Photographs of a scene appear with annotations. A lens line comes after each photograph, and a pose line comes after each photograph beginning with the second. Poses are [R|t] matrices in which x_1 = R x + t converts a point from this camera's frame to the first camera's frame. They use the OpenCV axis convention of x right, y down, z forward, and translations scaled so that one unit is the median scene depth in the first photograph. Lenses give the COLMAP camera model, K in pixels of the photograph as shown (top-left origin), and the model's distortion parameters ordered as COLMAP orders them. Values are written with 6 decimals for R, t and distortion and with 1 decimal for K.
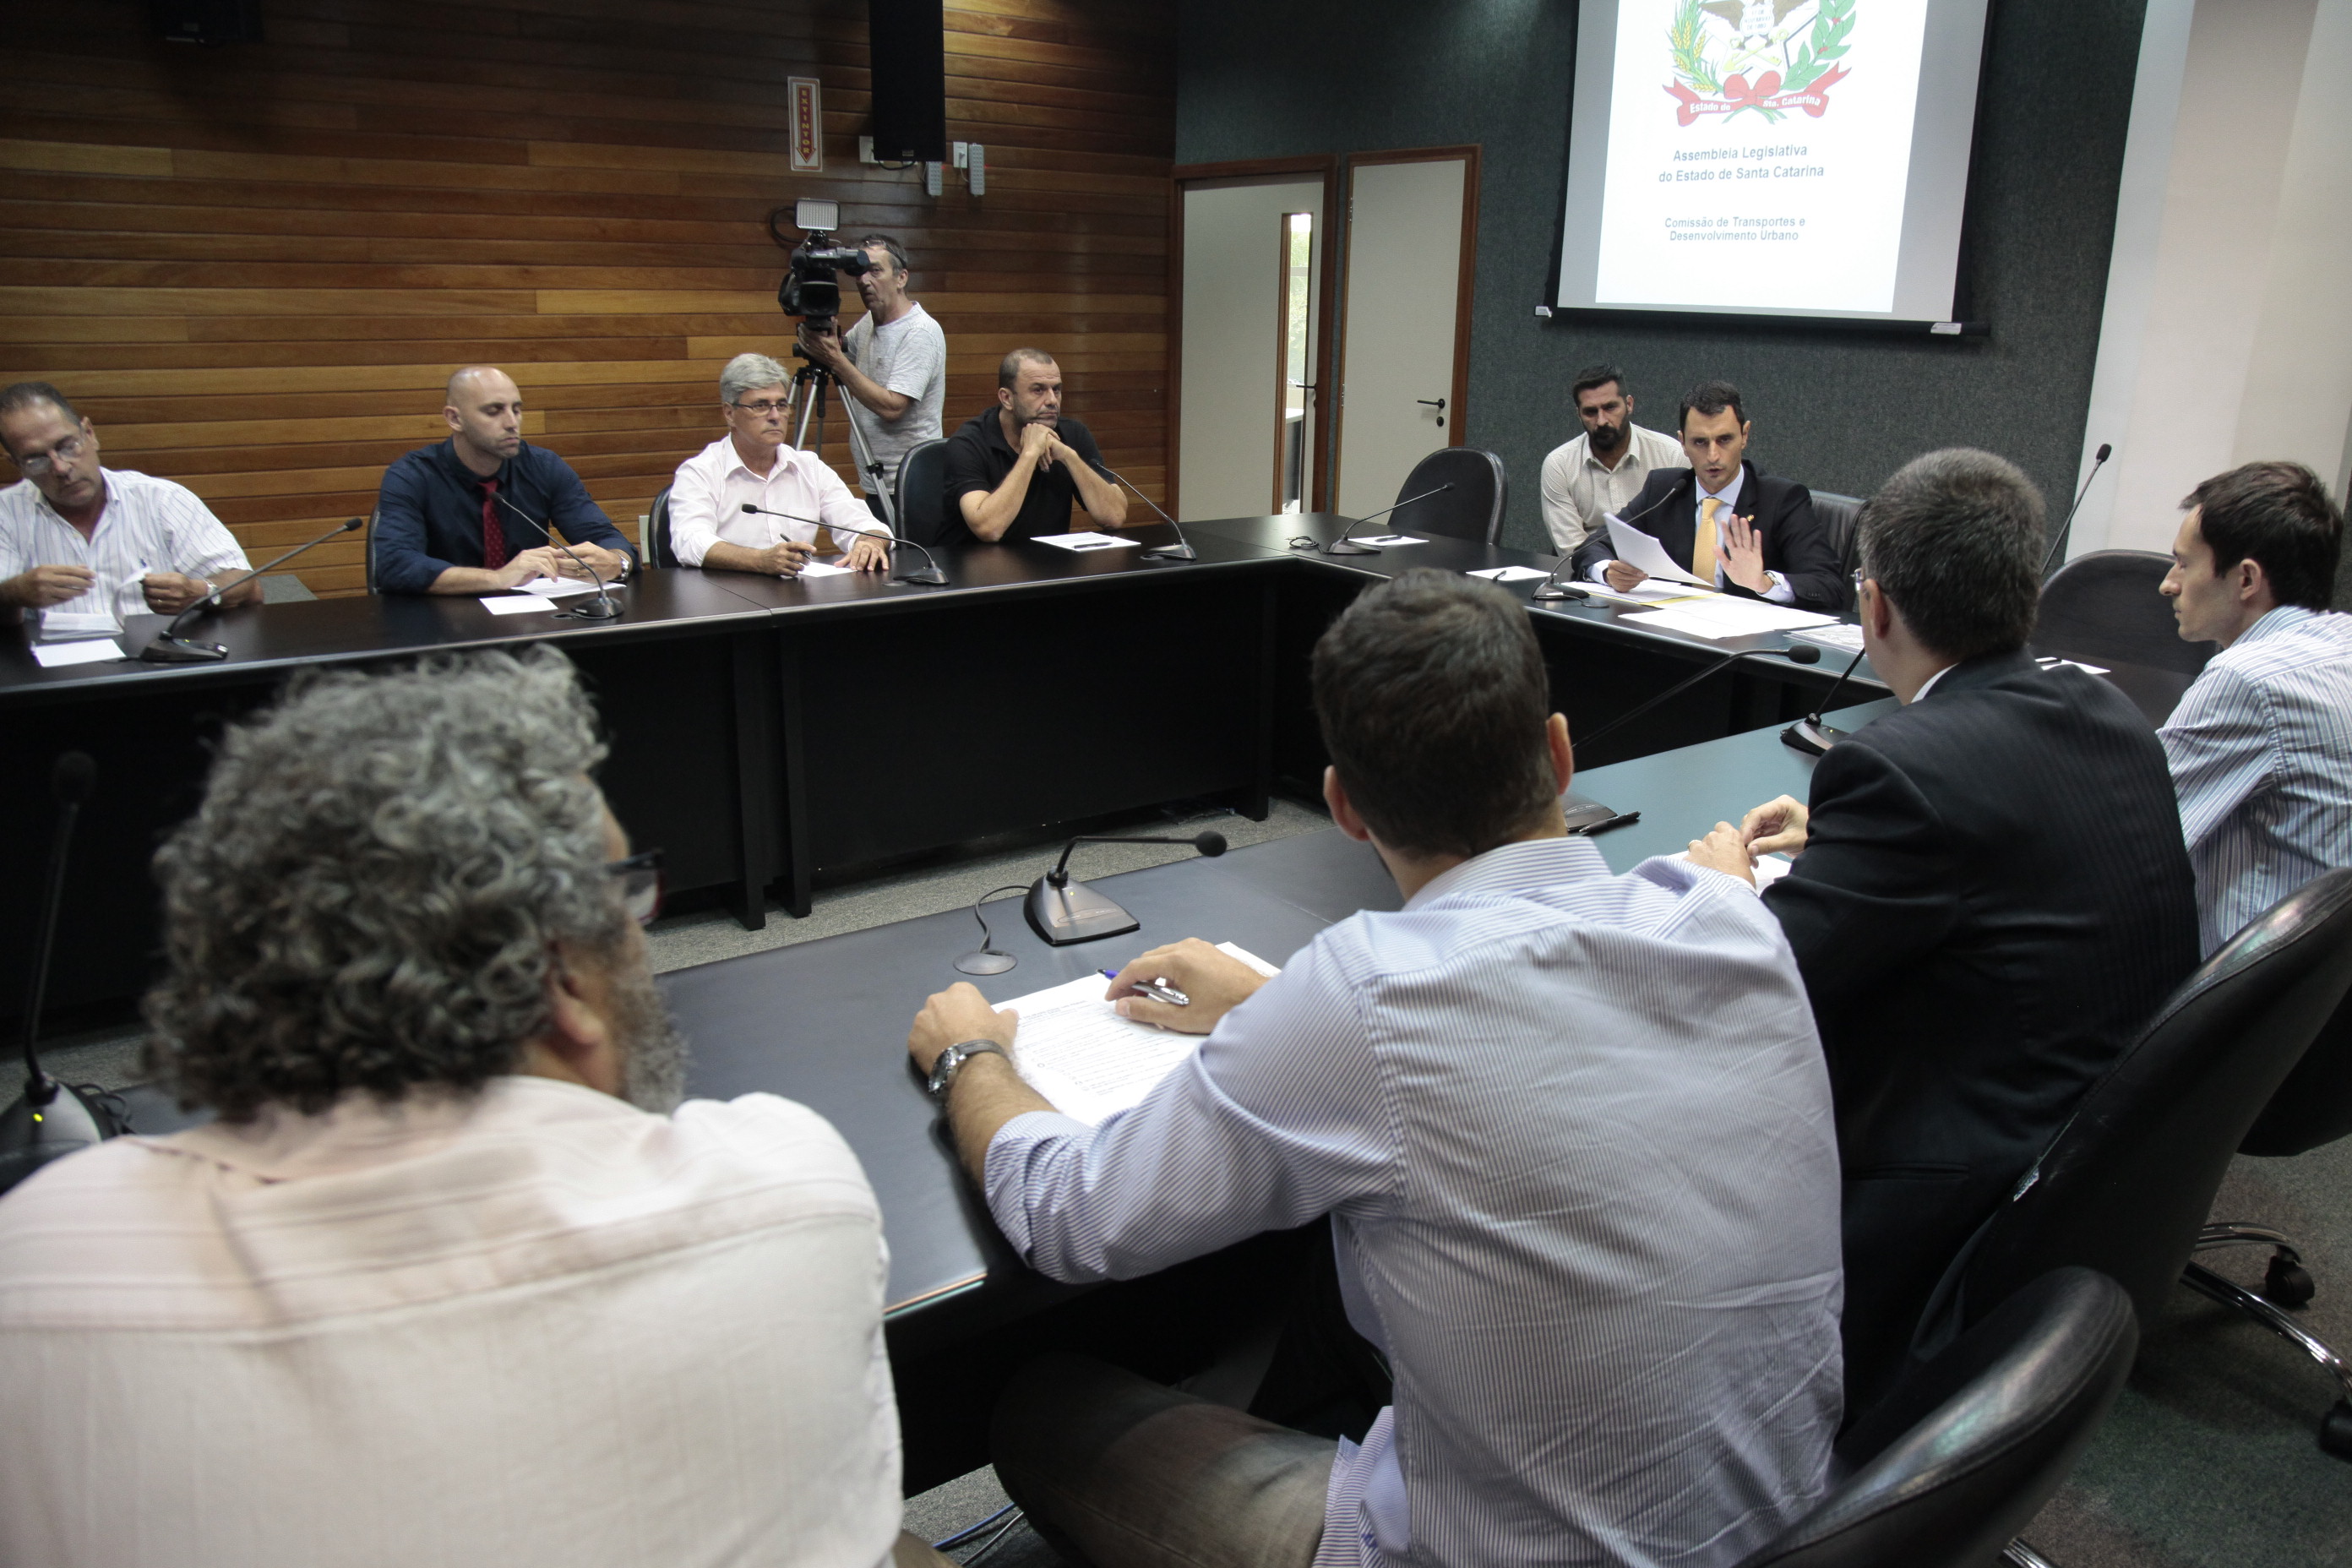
lens RADIAL K [[1707.1, 0, 1176.0], [0, 1707.1, 784.0], [0, 0, 1]] dist [-0.127100, 0.076005]
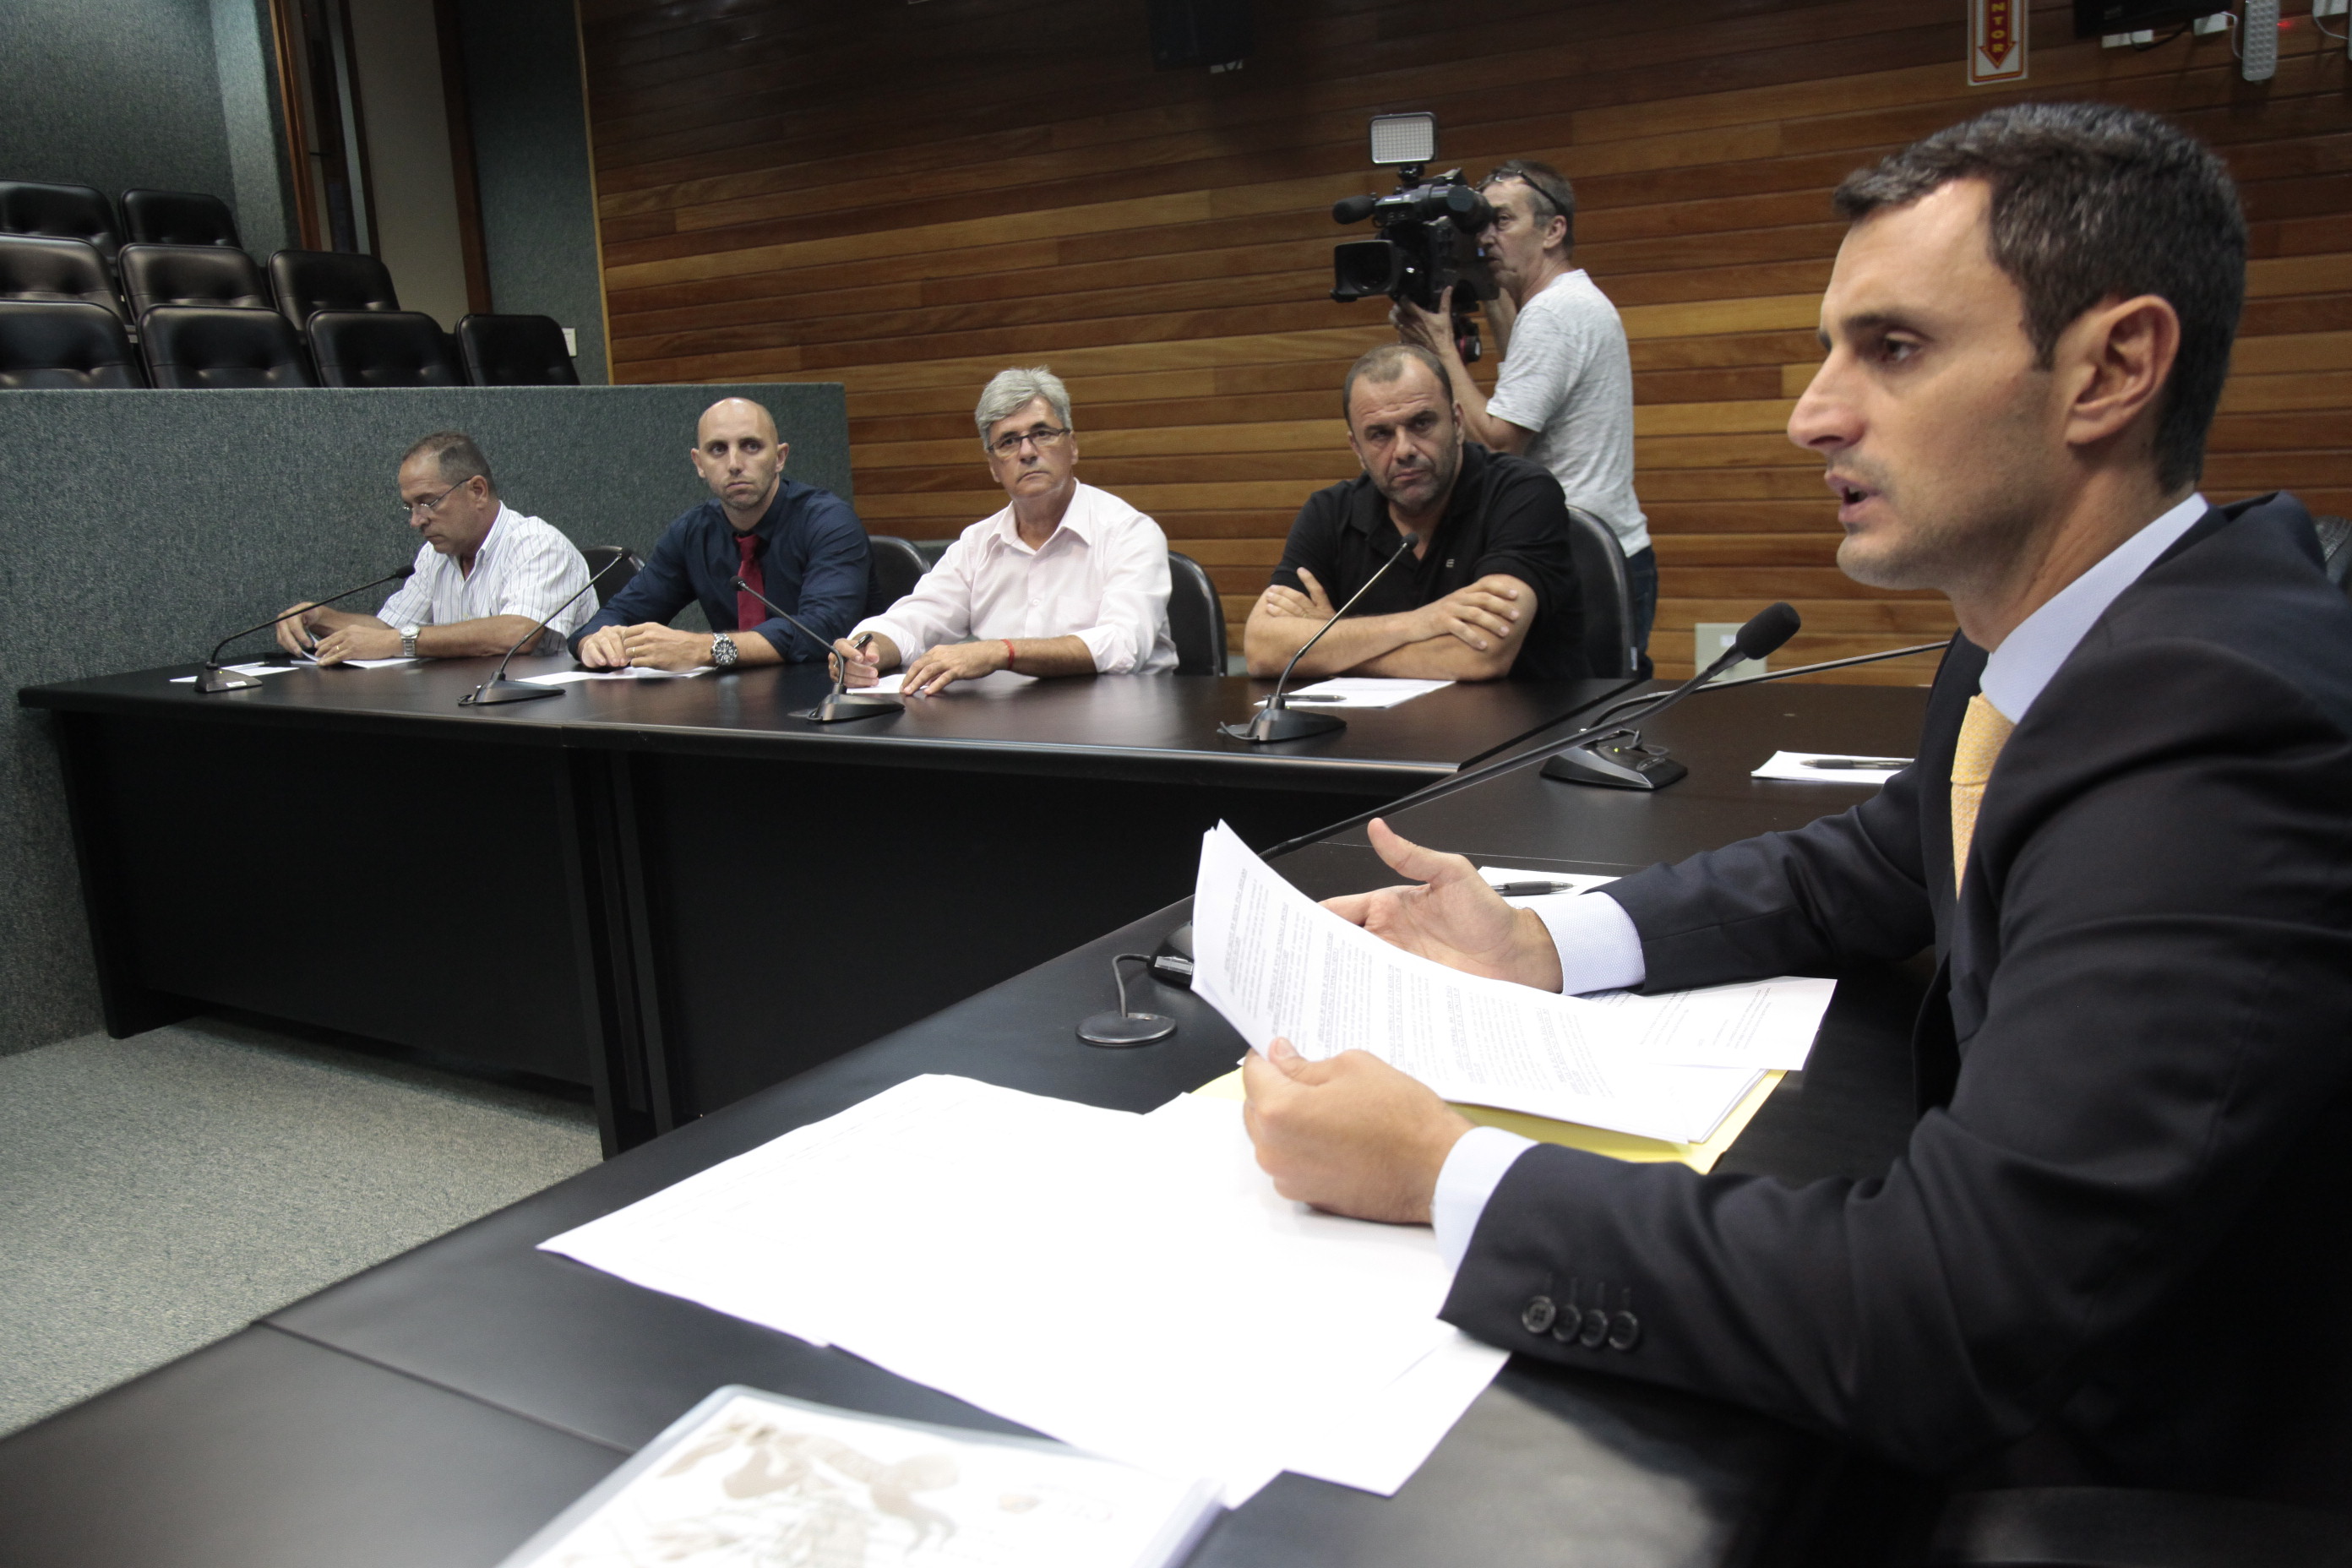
lens RADIAL K [[1743.8, 0, 1176.0], [0, 1743.8, 784.0], [0, 0, 1]] dist [-0.000424, 0.003796]
pose [[0.421313, 0.140736, -0.895929, 0.310341], [-0.197595, 0.978398, 0.060771, -0.109734], [0.885128, 0.151428, 0.440020, 0.575753]]
